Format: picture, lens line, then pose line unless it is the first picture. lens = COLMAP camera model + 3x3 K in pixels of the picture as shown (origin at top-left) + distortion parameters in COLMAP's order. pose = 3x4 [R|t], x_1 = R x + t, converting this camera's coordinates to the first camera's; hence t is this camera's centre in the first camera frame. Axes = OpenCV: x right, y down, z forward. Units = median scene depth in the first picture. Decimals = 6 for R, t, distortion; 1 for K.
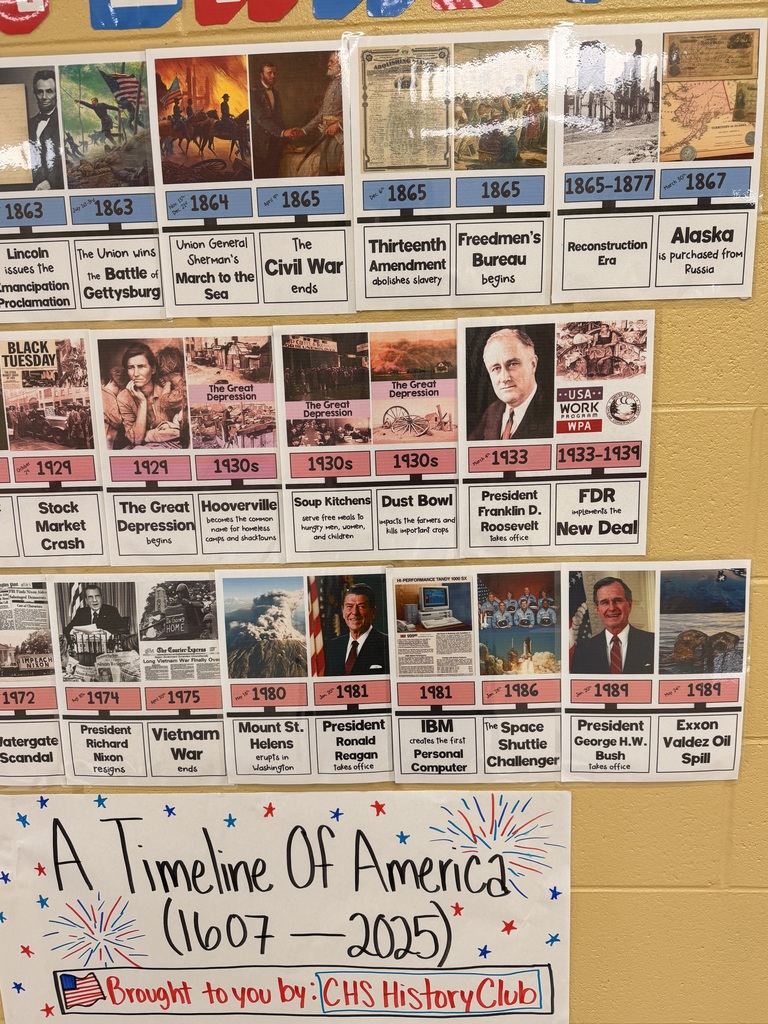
lens RADIAL K [[738.6, 0, 384.0], [0, 738.6, 512.0], [0, 0, 1]] dist [0.009883, -0.011491]
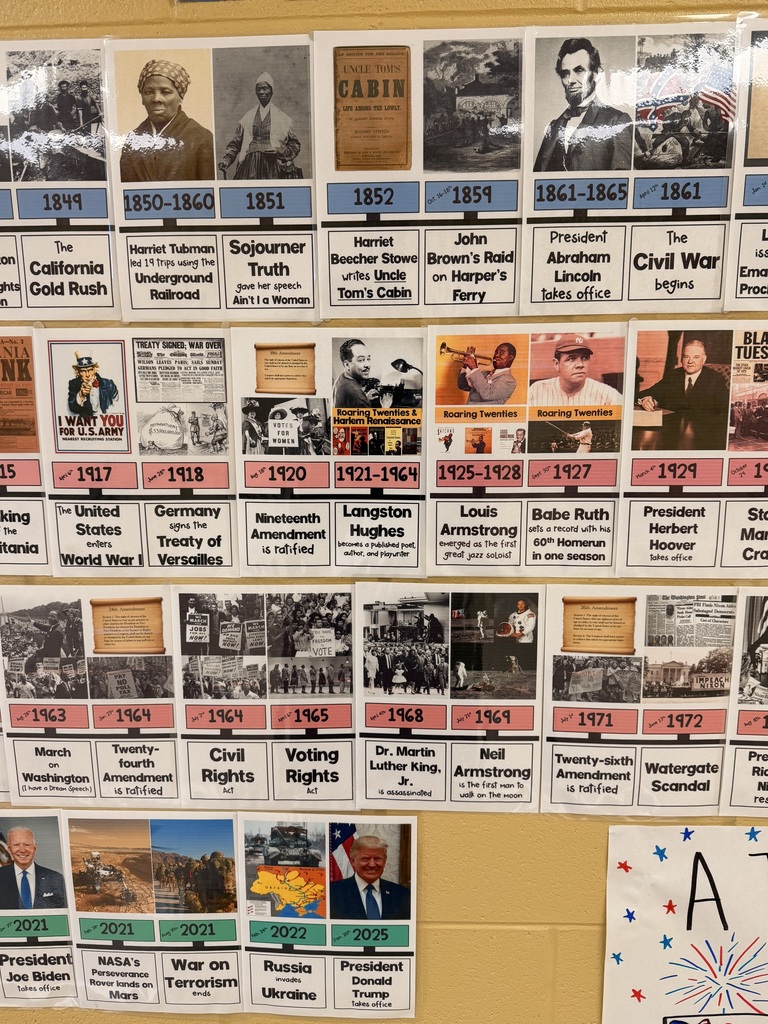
lens RADIAL K [[737.7, 0, 384.6], [0, 737.7, 506.7], [0, 0, 1]] dist [0.000654, -0.002342]
pose [[0.999758, 0.017537, 0.013282, -0.871604], [-0.017434, 0.999817, -0.007813, 0.000320], [-0.013416, 0.007579, 0.999881, 0.091003]]
